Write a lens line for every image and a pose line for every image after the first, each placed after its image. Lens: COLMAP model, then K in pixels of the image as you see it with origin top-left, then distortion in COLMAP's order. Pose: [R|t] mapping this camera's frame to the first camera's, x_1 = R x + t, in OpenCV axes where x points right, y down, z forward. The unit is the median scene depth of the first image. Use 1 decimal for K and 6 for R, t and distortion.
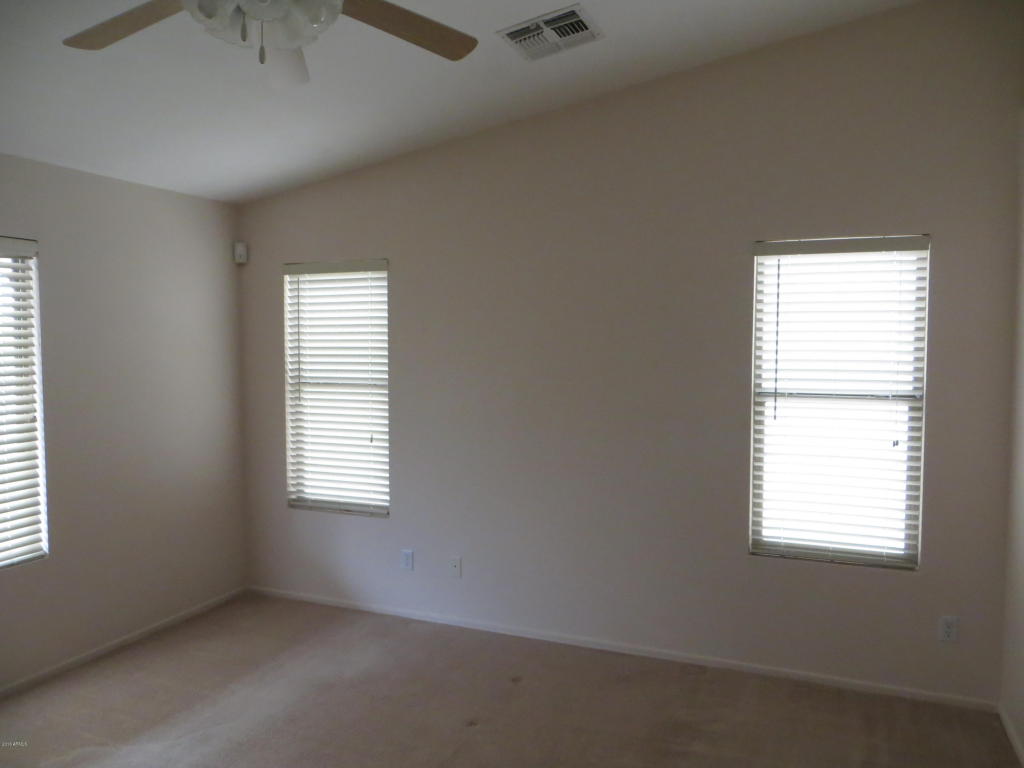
lens RADIAL K [[792.0, 0, 511.3], [0, 792.0, 371.7], [0, 0, 1]] dist [-0.003249, -0.000772]
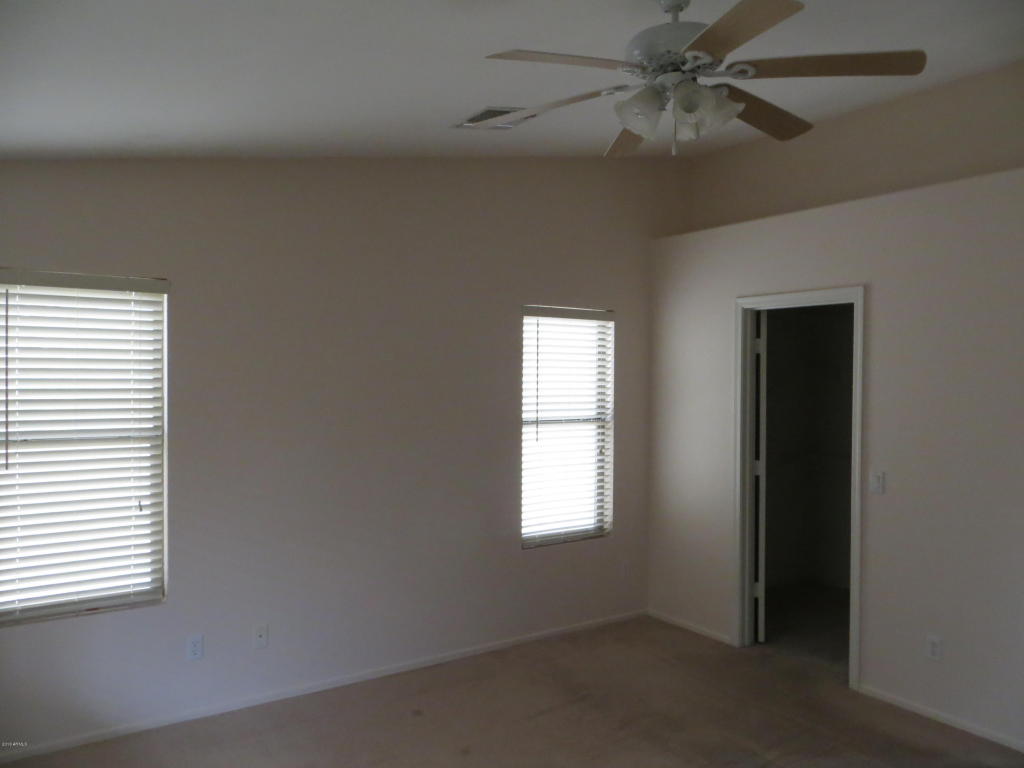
lens RADIAL K [[776.8, 0, 512.0], [0, 776.8, 384.0], [0, 0, 1]] dist [-0.007588, -0.002730]
pose [[0.530226, -0.001068, 0.847856, -0.650132], [0.033155, 0.999260, -0.019476, -0.008808], [-0.847208, 0.038437, 0.529869, 0.292020]]
